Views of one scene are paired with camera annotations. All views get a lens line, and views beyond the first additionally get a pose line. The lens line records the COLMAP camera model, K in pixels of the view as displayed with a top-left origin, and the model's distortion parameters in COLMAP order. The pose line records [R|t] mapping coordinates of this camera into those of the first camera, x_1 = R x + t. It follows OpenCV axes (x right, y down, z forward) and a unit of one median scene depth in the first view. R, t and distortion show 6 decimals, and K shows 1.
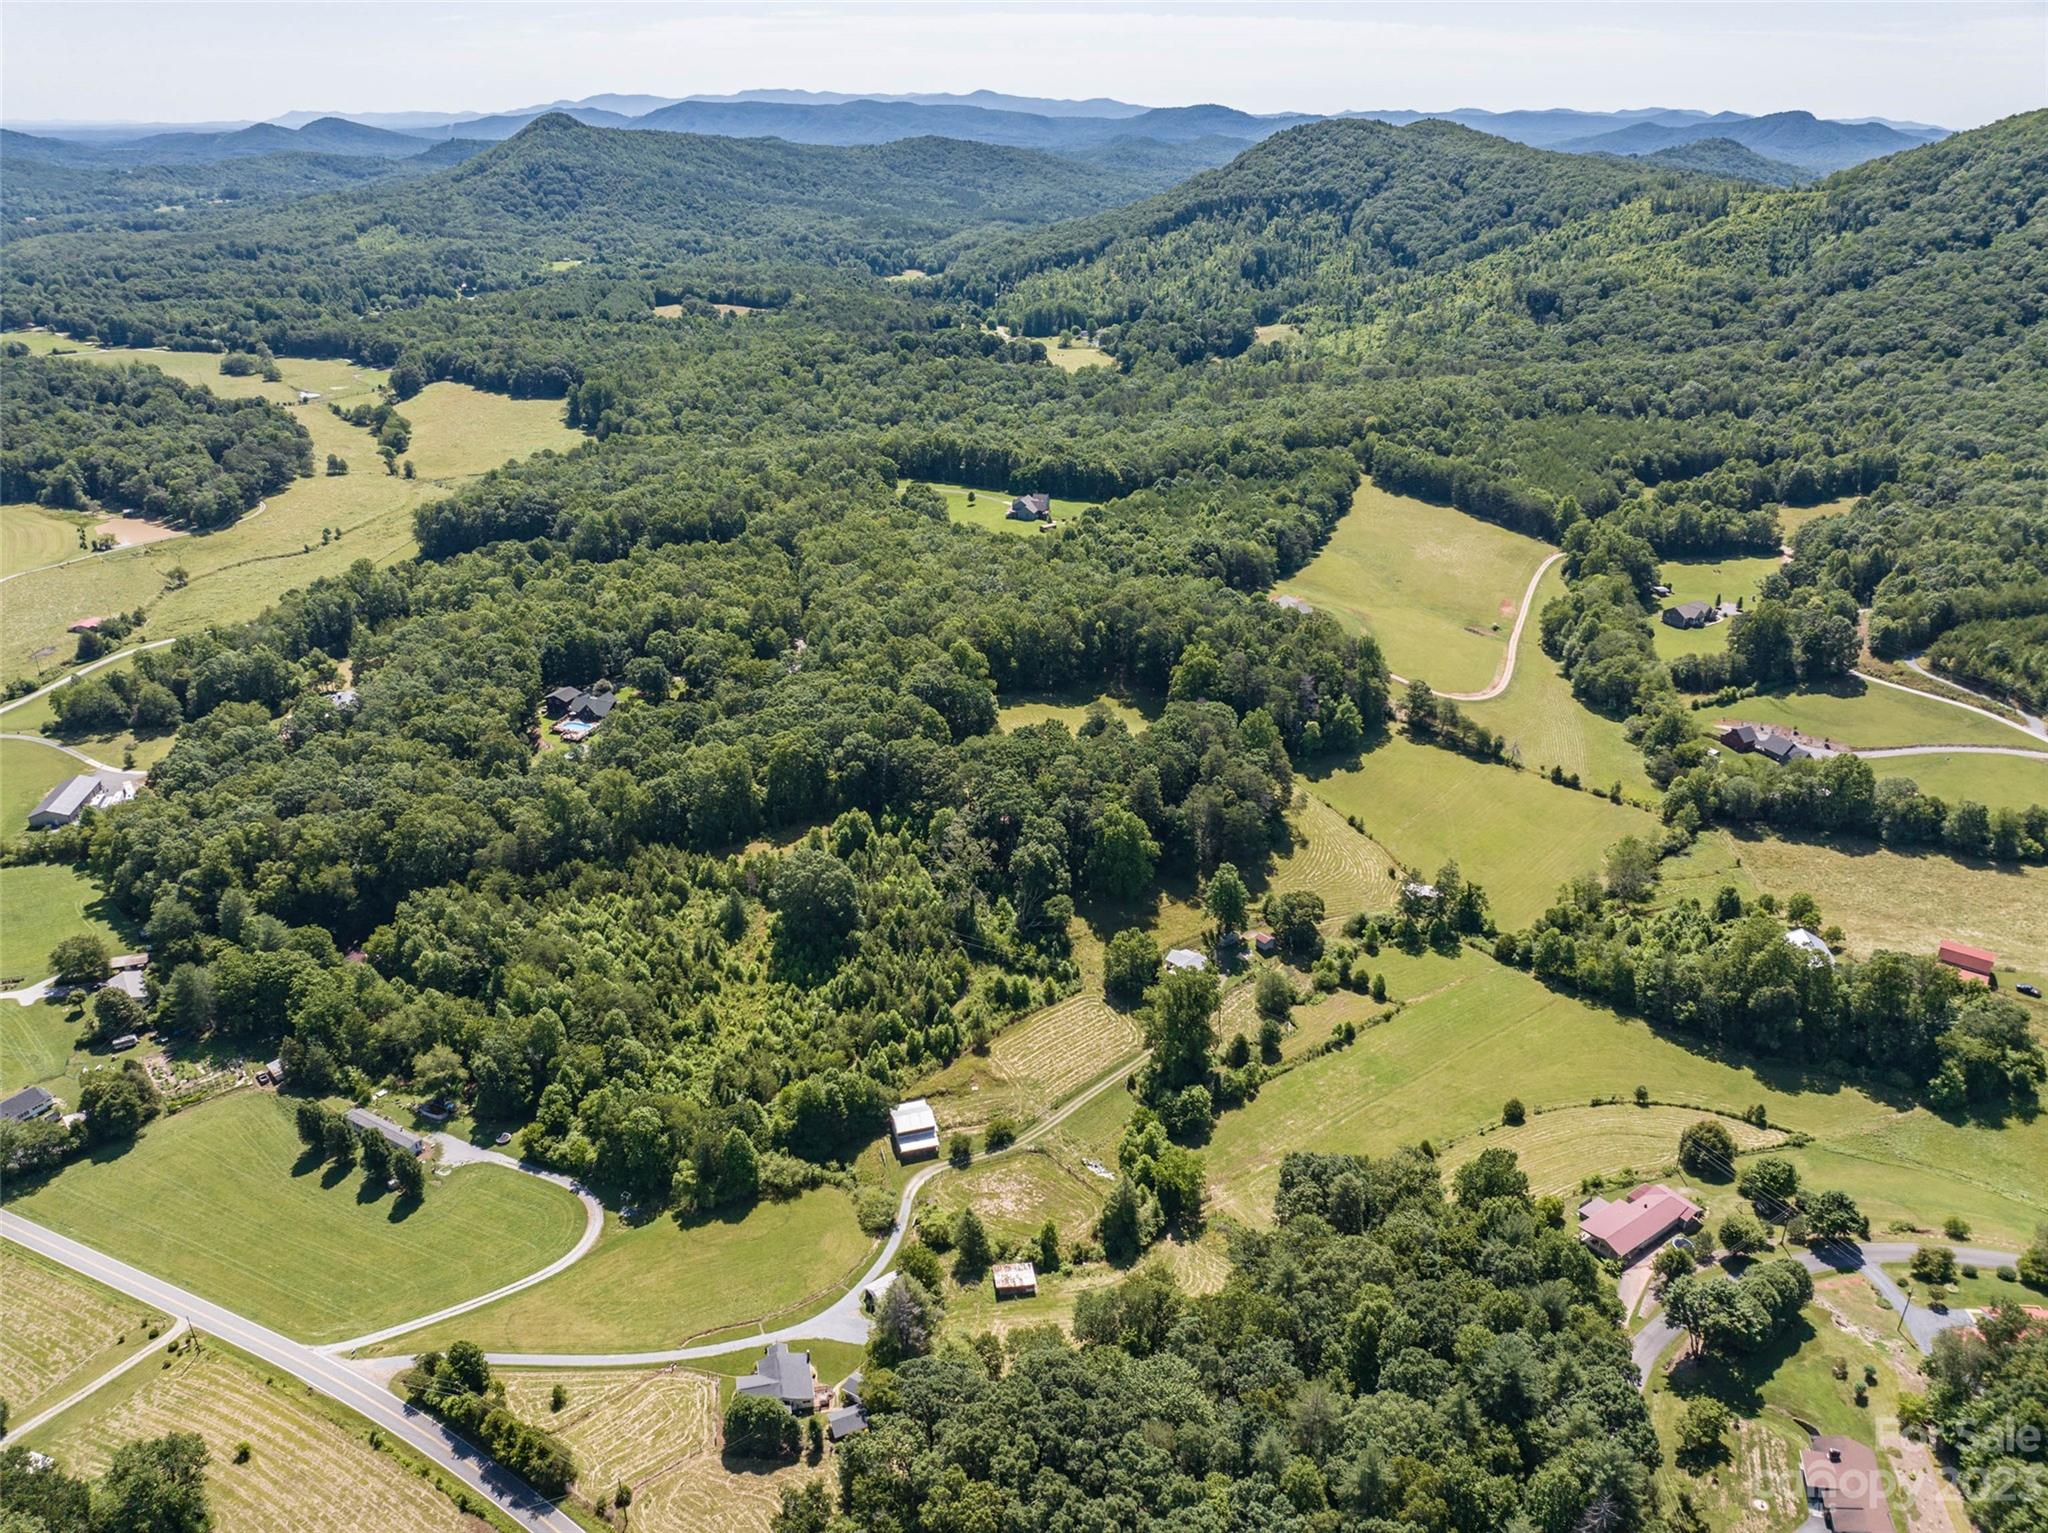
lens RADIAL K [[1450.3, 0, 1020.7], [0, 1450.3, 764.5], [0, 0, 1]] dist [-0.044019, 0.011652]
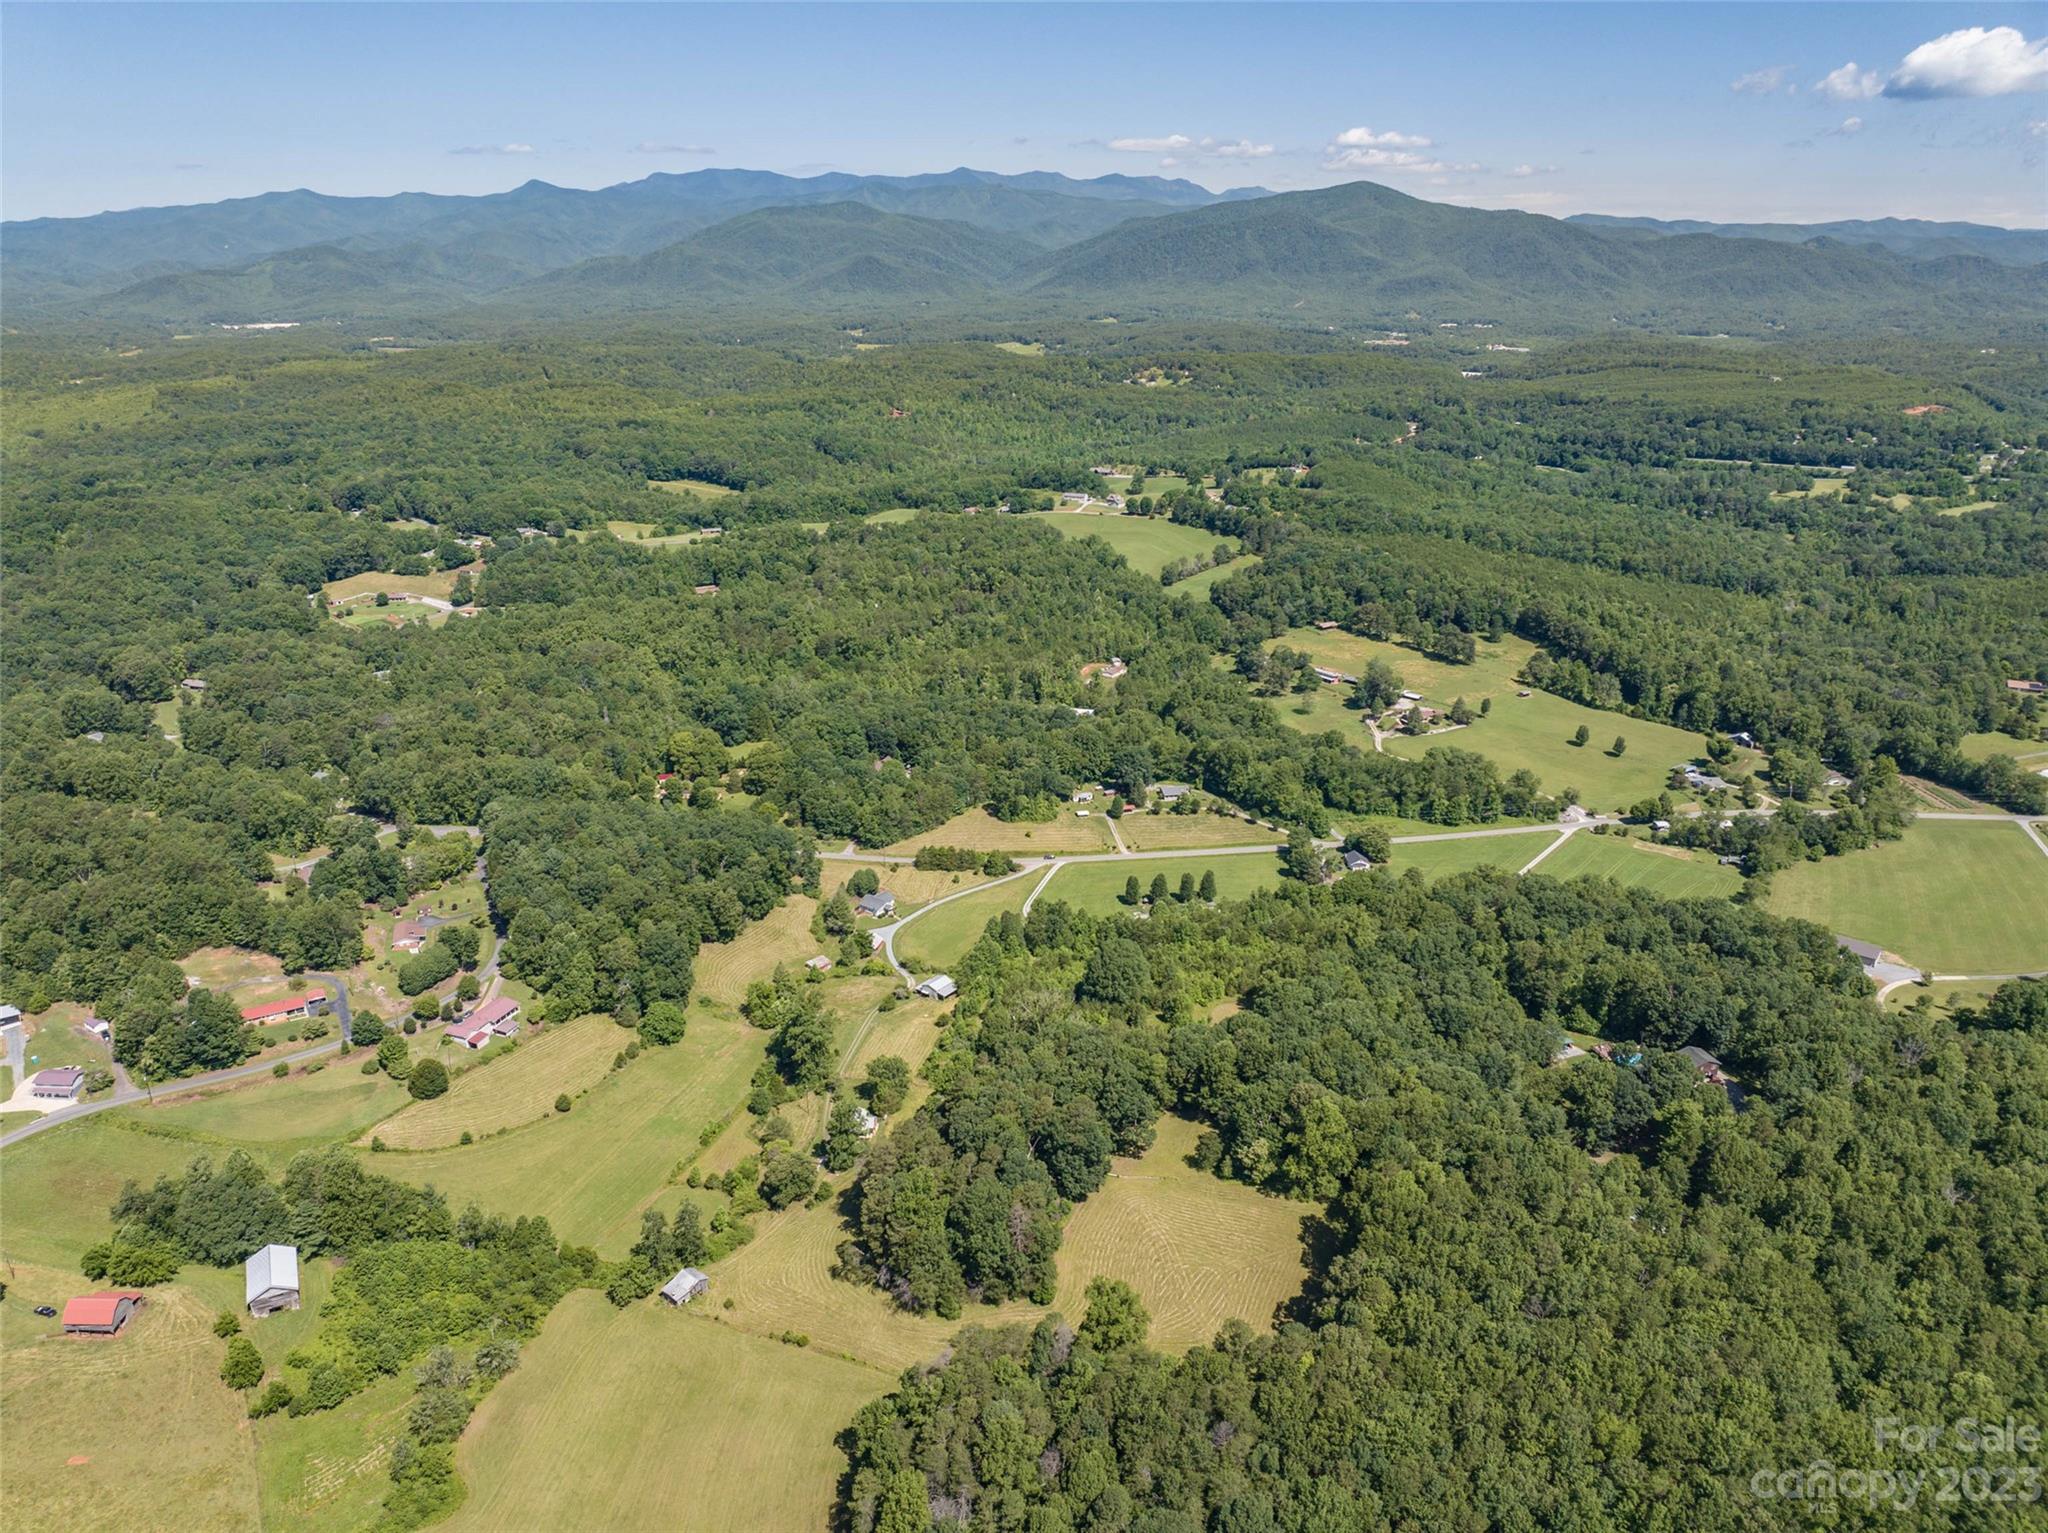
lens RADIAL K [[1450.3, 0, 1023.6], [0, 1450.3, 763.0], [0, 0, 1]] dist [-0.044019, 0.011652]
pose [[-0.804691, 0.196857, -0.560107, 0.538296], [-0.257083, 0.734850, 0.627617, -0.743138], [0.535146, 0.649032, -0.540718, 1.370598]]
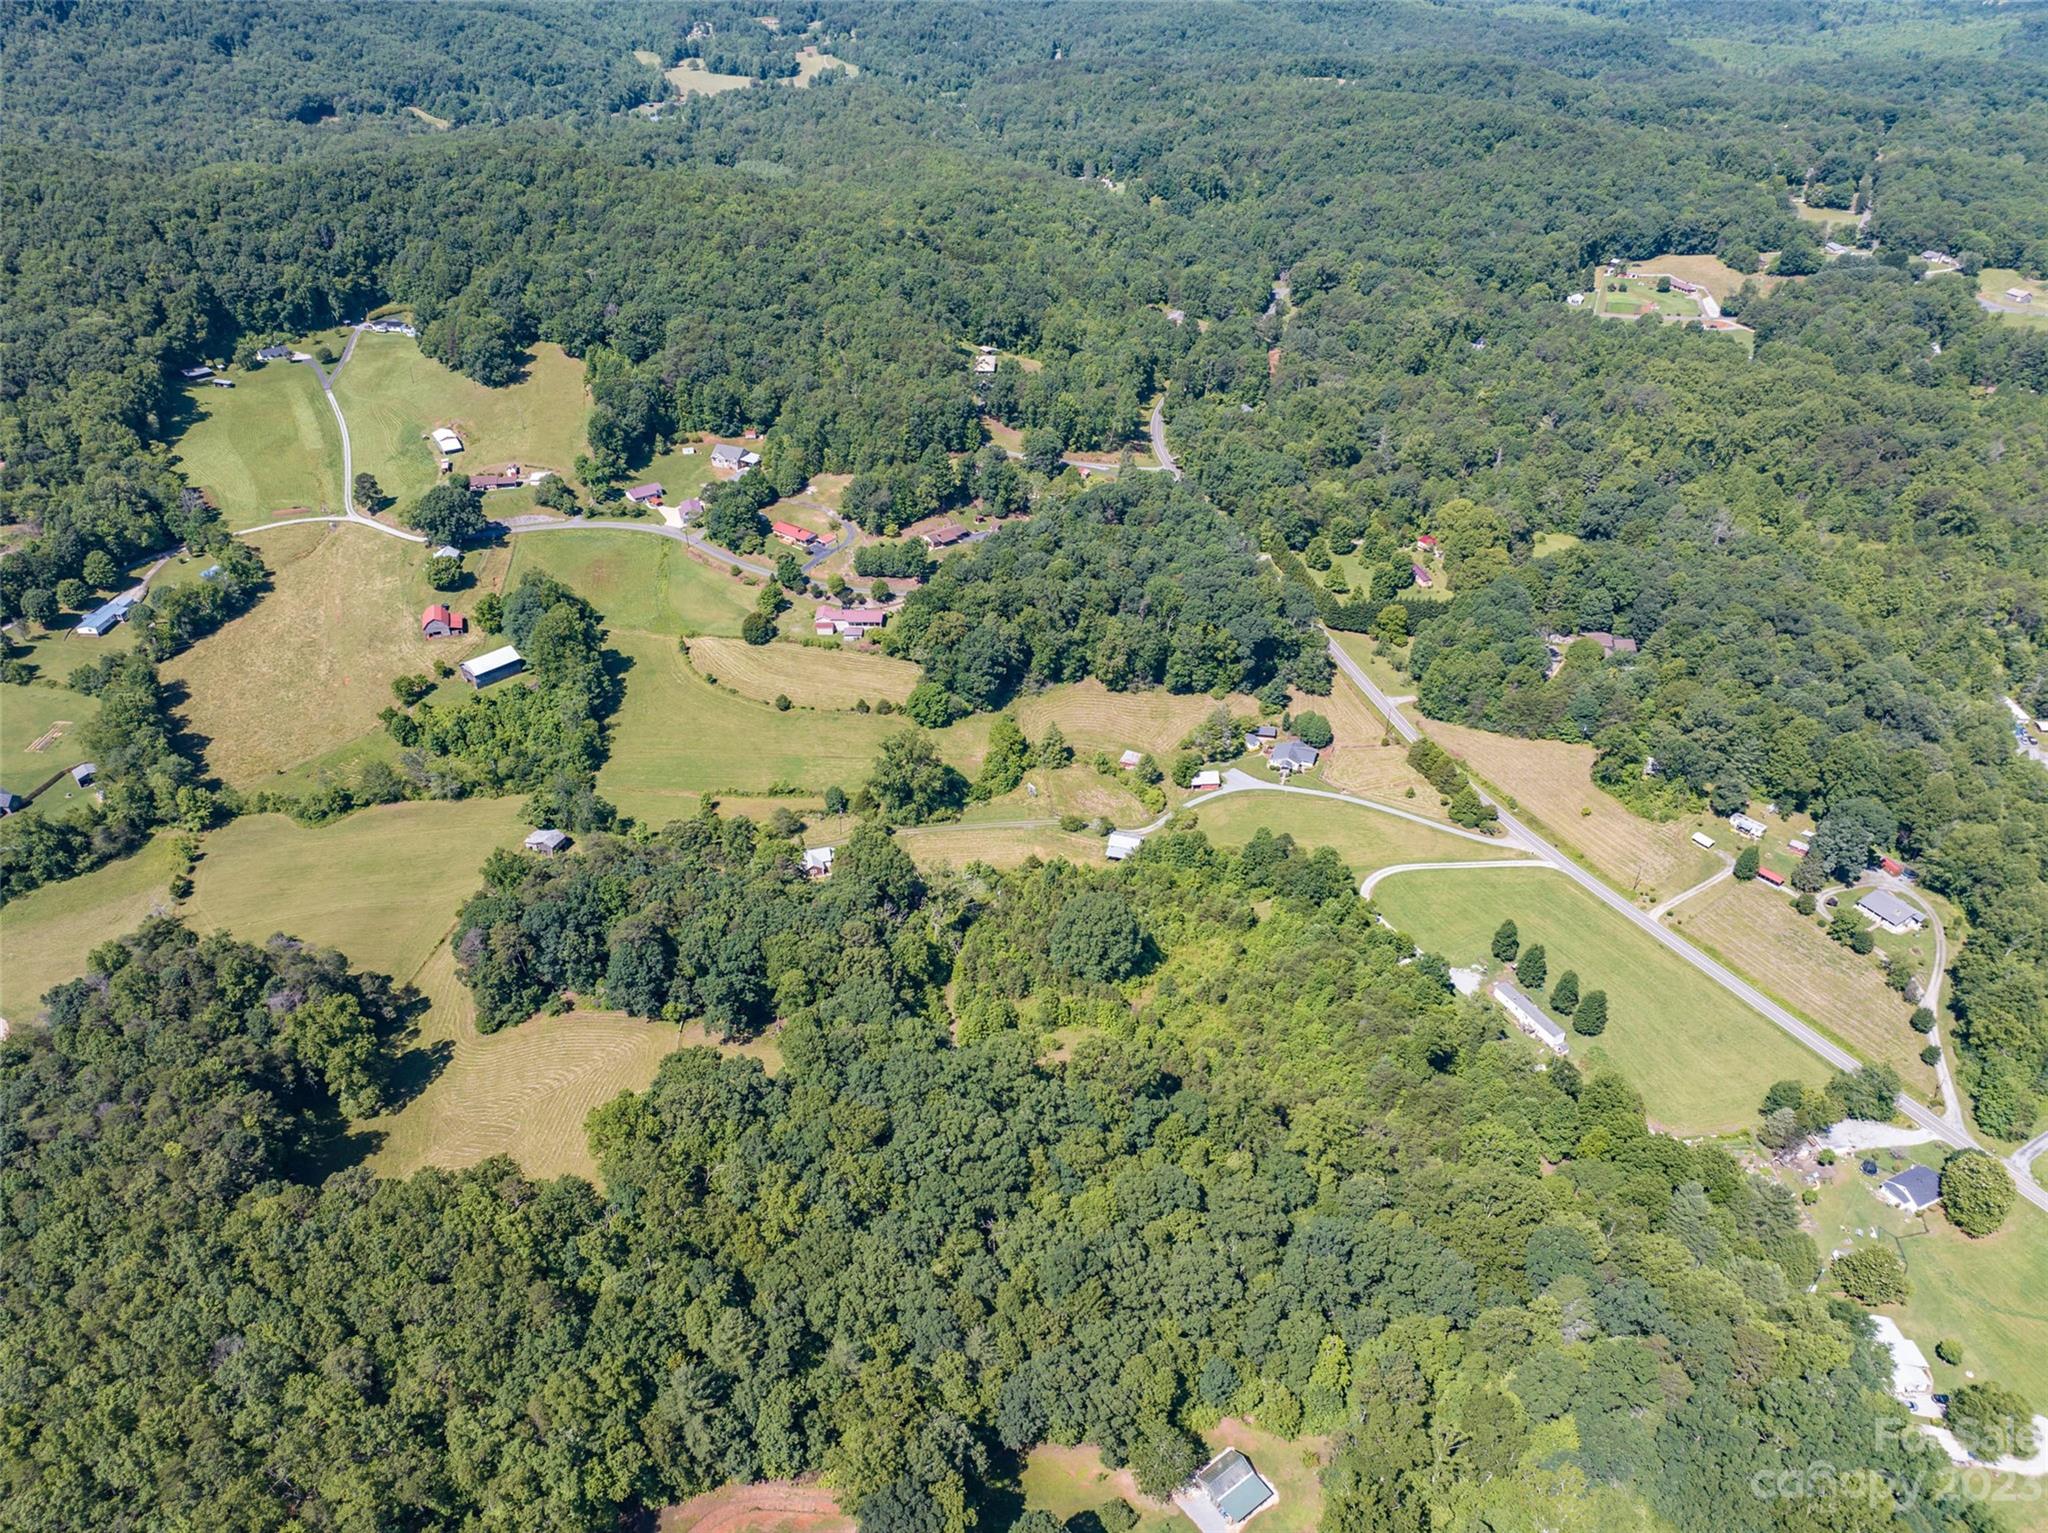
lens RADIAL K [[1450.3, 0, 1035.4], [0, 1450.3, 757.5], [0, 0, 1]] dist [-0.044019, 0.011652]
pose [[-0.828416, -0.307640, 0.468064, -0.468731], [0.235459, 0.566961, 0.789376, -0.667059], [-0.508218, 0.764142, -0.397243, 1.178540]]
